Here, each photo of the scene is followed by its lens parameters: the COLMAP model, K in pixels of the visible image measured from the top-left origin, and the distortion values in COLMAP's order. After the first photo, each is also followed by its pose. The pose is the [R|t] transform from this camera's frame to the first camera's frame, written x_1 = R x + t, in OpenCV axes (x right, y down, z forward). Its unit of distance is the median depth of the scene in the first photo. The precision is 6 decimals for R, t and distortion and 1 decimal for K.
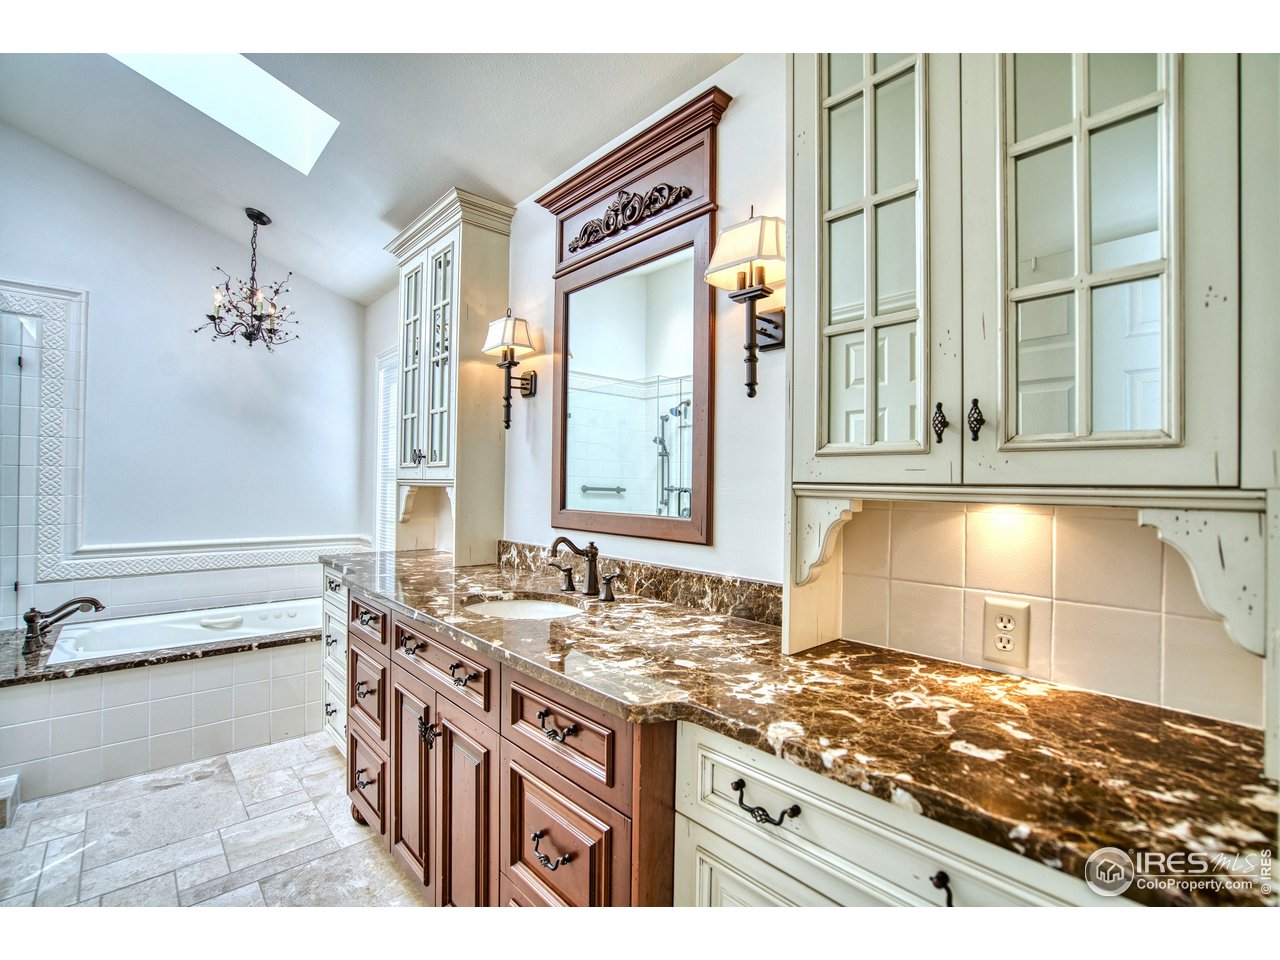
lens RADIAL K [[589.8, 0, 644.6], [0, 589.8, 477.1], [0, 0, 1]] dist [-0.026625, 0.002924]
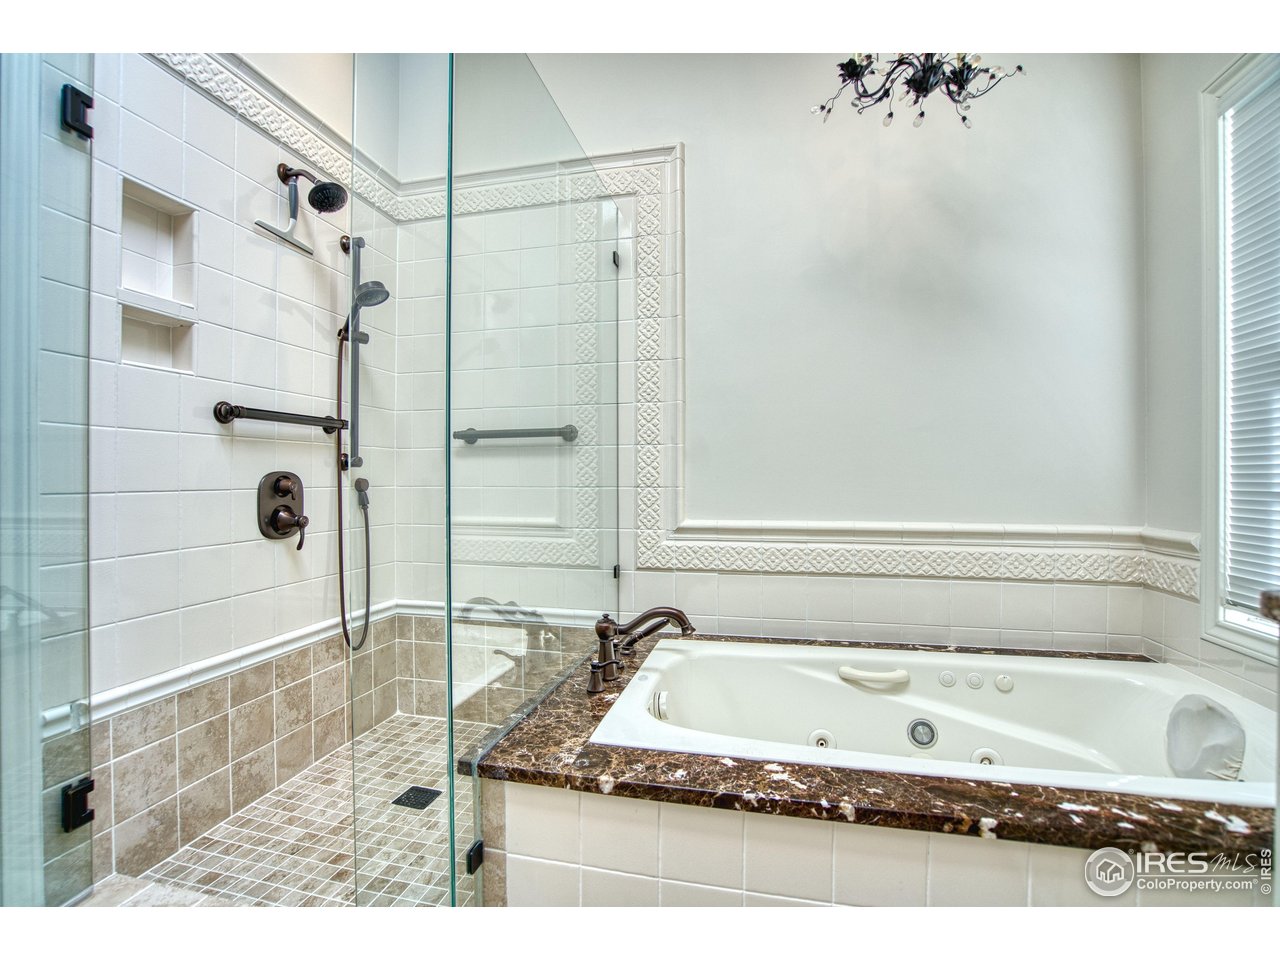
lens RADIAL K [[589.8, 0, 640.2], [0, 589.8, 477.1], [0, 0, 1]] dist [-0.026625, 0.002924]
pose [[0.577629, -0.012077, -0.816210, -0.455903], [0.016656, 0.999857, -0.003006, 0.071883], [0.816129, -0.011858, 0.577748, 0.574877]]
